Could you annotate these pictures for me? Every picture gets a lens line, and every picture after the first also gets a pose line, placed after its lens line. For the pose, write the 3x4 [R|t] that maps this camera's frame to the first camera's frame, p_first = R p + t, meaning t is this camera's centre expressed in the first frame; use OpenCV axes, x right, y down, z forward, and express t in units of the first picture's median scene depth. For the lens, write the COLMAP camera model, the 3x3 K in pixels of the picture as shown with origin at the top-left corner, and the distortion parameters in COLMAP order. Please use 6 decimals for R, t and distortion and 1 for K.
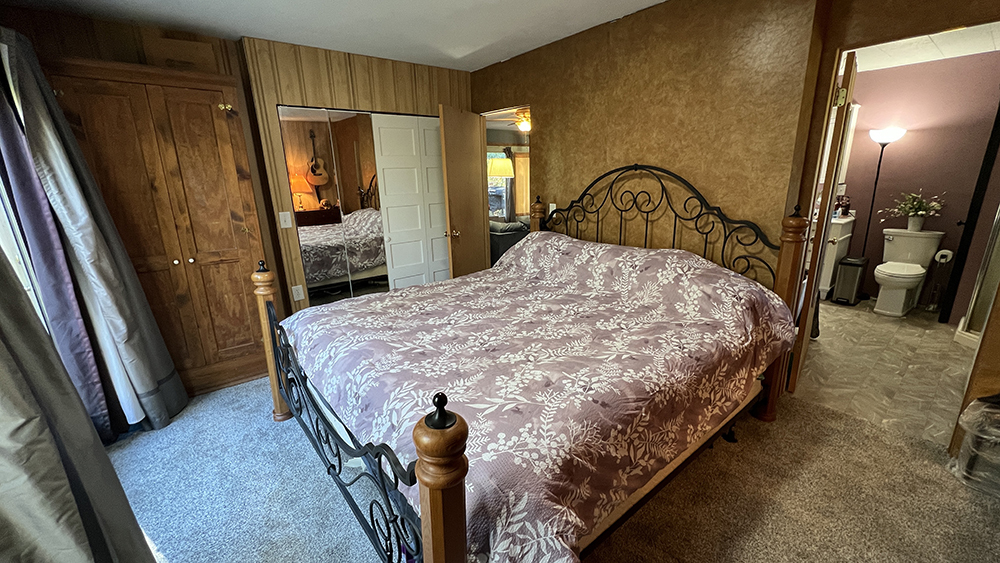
lens RADIAL K [[399.3, 0, 497.2], [0, 399.3, 281.5], [0, 0, 1]] dist [-0.002720, 0.000066]
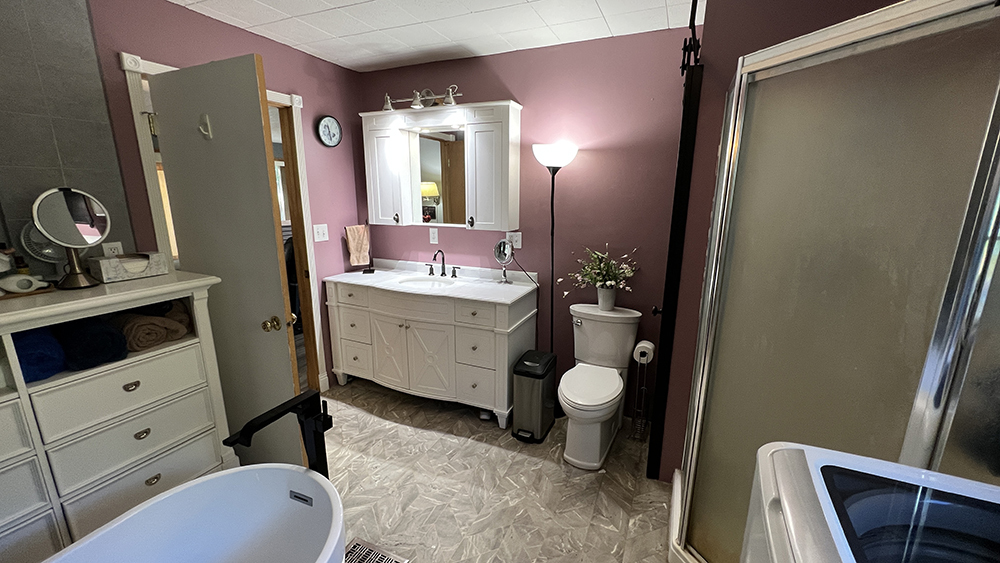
lens RADIAL K [[399.3, 0, 501.6], [0, 399.3, 281.3], [0, 0, 1]] dist [-0.002720, 0.000066]
pose [[0.892484, -0.069335, 0.445719, 0.641770], [0.090690, 0.995520, -0.026733, -0.172961], [-0.441869, 0.064282, 0.894774, 0.524000]]
